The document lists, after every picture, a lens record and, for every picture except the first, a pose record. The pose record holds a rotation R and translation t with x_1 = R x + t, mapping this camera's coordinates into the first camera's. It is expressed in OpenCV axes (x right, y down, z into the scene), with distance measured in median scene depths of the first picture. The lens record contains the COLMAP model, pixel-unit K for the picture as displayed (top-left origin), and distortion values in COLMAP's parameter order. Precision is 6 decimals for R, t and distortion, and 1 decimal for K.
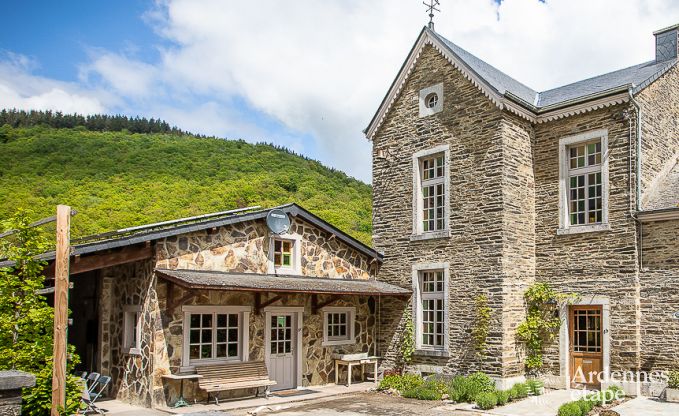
lens RADIAL K [[904.6, 0, 339.5], [0, 904.6, 208.0], [0, 0, 1]] dist [0.009885, 0.013532]
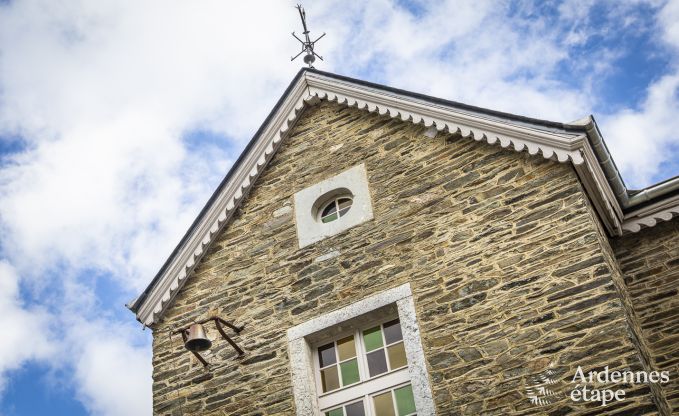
lens RADIAL K [[904.6, 0, 339.5], [0, 904.6, 208.0], [0, 0, 1]] dist [0.009885, 0.013532]
pose [[0.902183, 0.156838, 0.401830, -0.061134], [0.057793, 0.879208, -0.472919, 0.077264], [-0.427464, 0.449883, 0.784143, 0.674173]]
